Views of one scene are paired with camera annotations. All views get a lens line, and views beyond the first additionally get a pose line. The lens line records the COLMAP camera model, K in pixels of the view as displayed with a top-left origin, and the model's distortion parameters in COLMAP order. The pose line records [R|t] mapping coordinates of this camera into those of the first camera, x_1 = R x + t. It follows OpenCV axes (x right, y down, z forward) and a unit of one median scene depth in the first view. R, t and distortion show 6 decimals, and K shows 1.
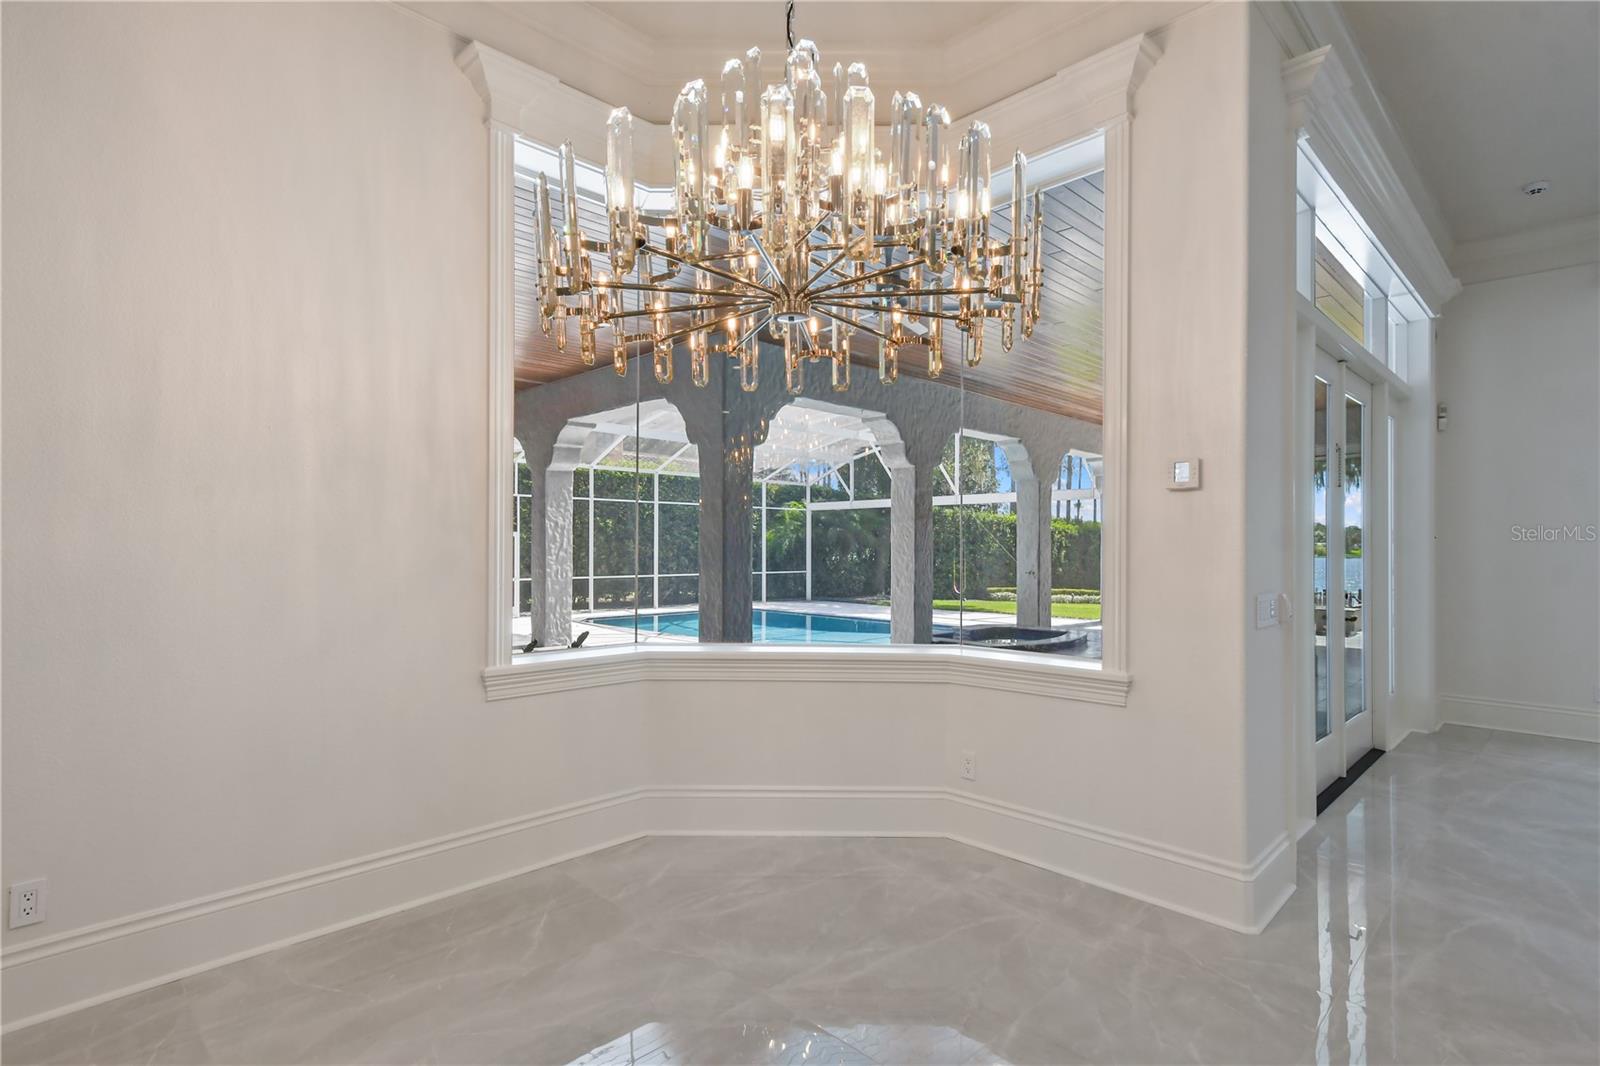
lens RADIAL K [[778.8, 0, 812.5], [0, 778.8, 546.1], [0, 0, 1]] dist [0.007340, 0.002254]
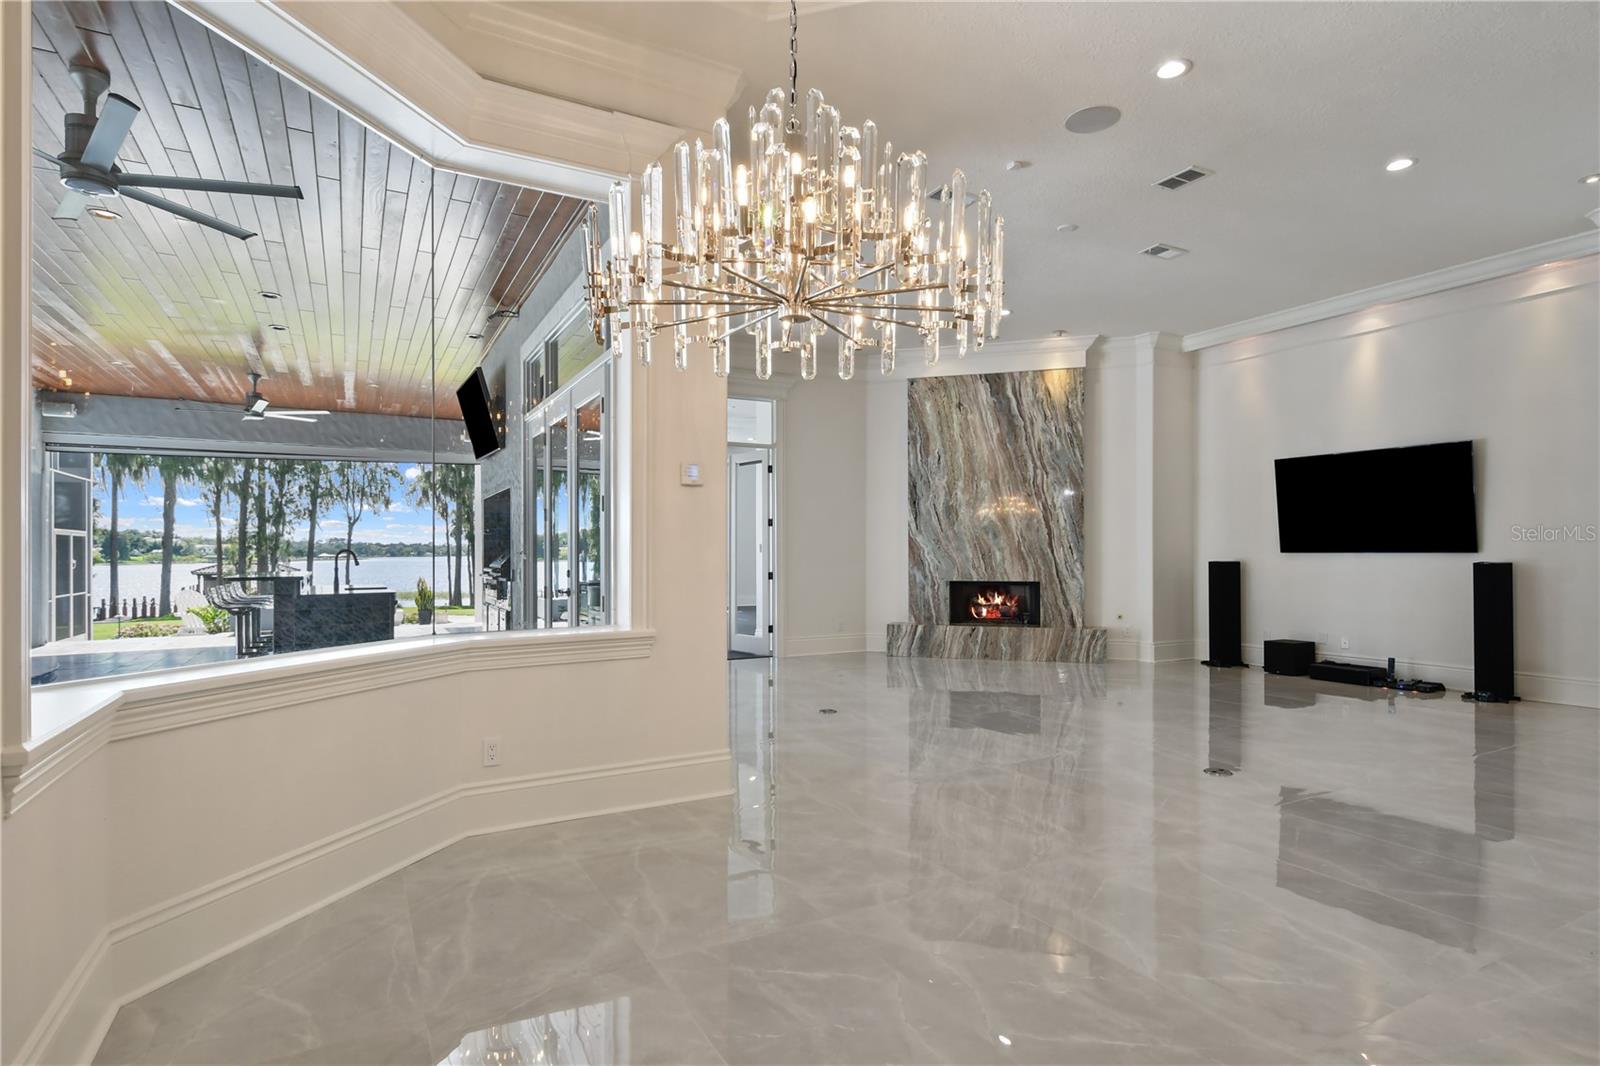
lens RADIAL K [[808.7, 0, 801.9], [0, 808.7, 555.9], [0, 0, 1]] dist [0.001473, -0.000069]
pose [[0.271852, -0.005532, 0.962323, -0.232369], [0.004505, 0.999980, 0.004476, 0.013694], [-0.962329, 0.003118, 0.271871, 0.128325]]
